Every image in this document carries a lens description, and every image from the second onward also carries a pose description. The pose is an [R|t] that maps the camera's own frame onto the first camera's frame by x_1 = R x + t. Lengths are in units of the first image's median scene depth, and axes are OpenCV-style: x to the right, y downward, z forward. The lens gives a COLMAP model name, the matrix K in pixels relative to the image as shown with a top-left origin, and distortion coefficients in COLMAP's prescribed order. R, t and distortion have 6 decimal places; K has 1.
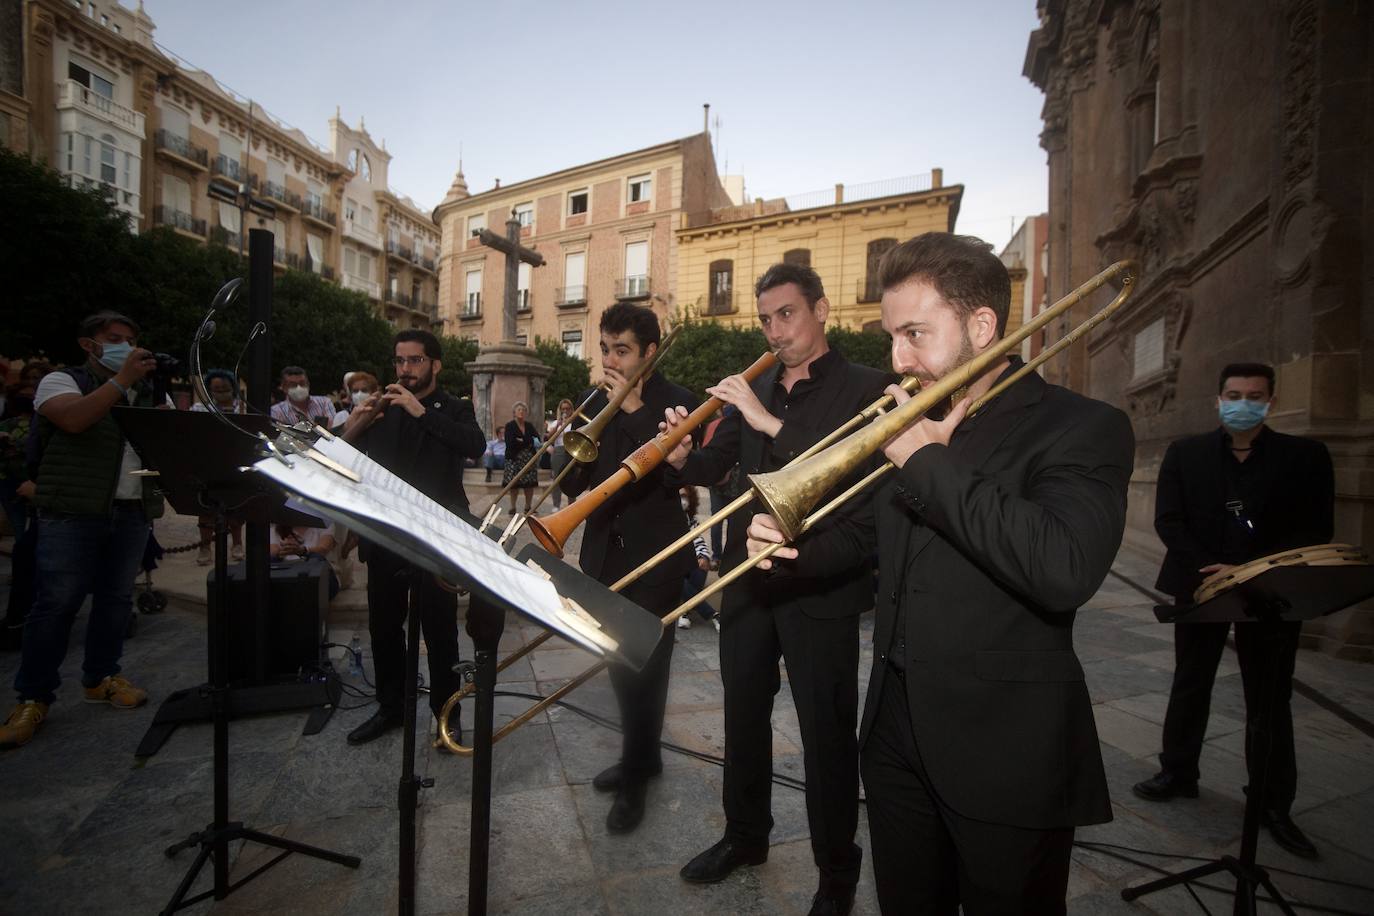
lens RADIAL K [[592.2, 0, 695.7], [0, 592.2, 464.9], [0, 0, 1]] dist [-0.051870, 0.013405]
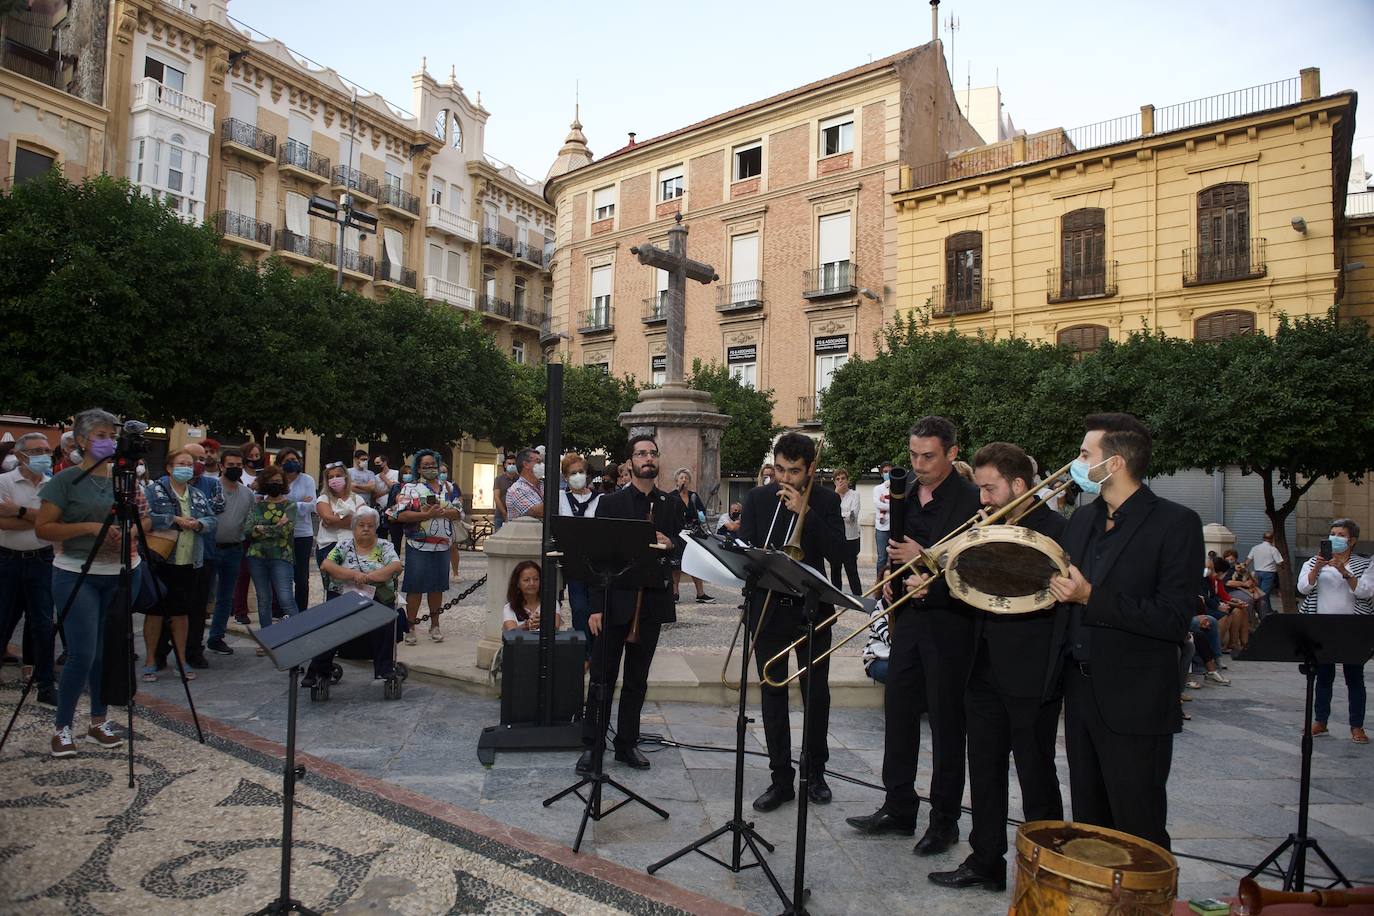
lens RADIAL K [[946.1, 0, 701.1], [0, 946.1, 454.2], [0, 0, 1]] dist [-0.034842, -0.011879]
pose [[0.971196, -0.019832, -0.237456, 0.003805], [-0.002619, 0.995582, -0.093863, -0.000072], [0.238268, 0.091781, 0.966853, -0.072225]]
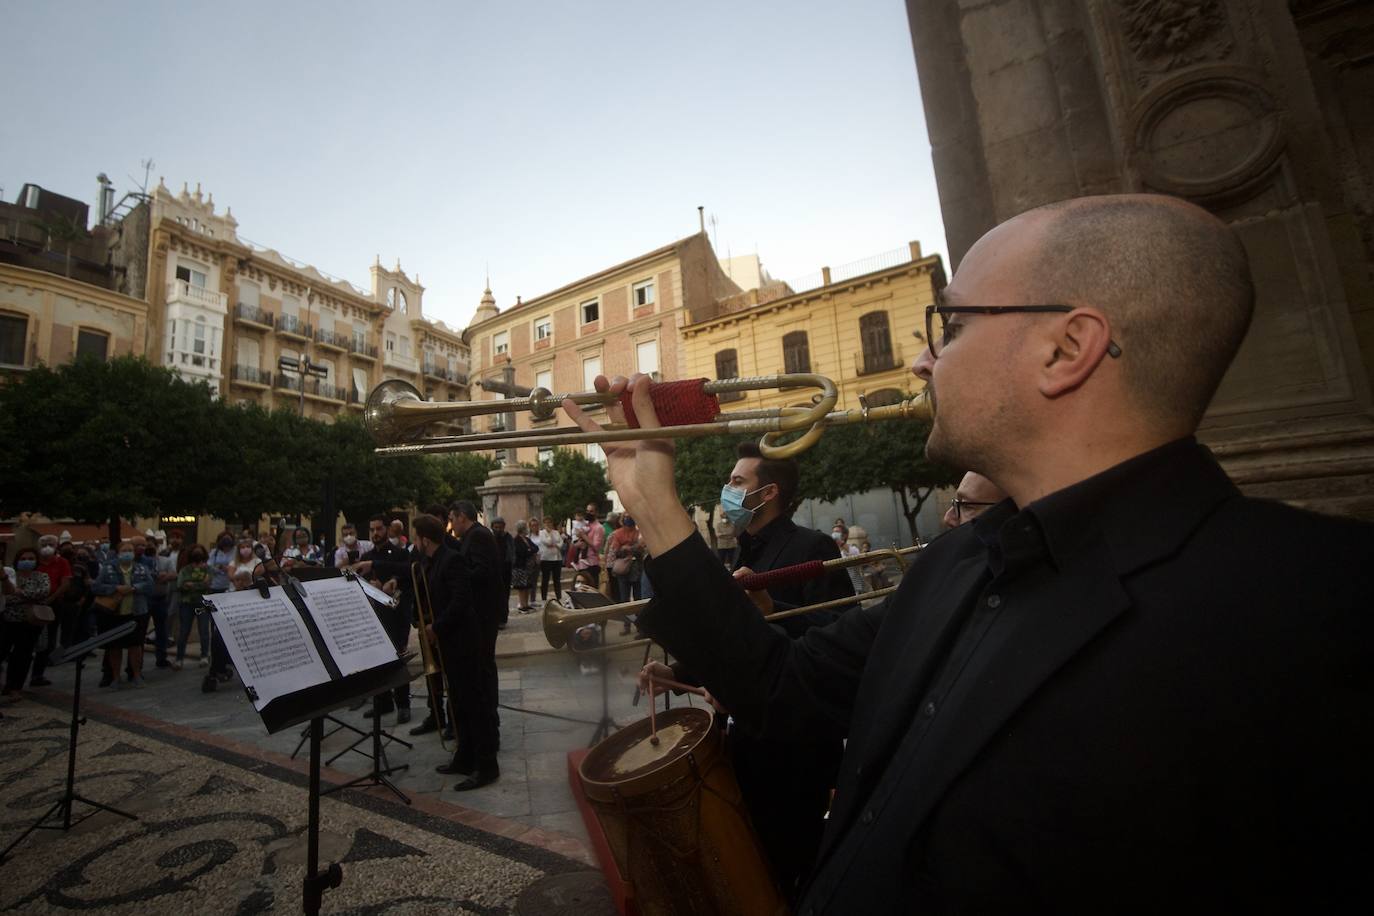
lens RADIAL K [[642.9, 0, 652.2], [0, 642.9, 423.7], [0, 0, 1]] dist [-0.051187, 0.015933]
pose [[0.983223, -0.117656, -0.139391, 0.063562], [0.087189, 0.974359, -0.207420, 0.001605], [0.160221, 0.191787, 0.968270, -0.093594]]
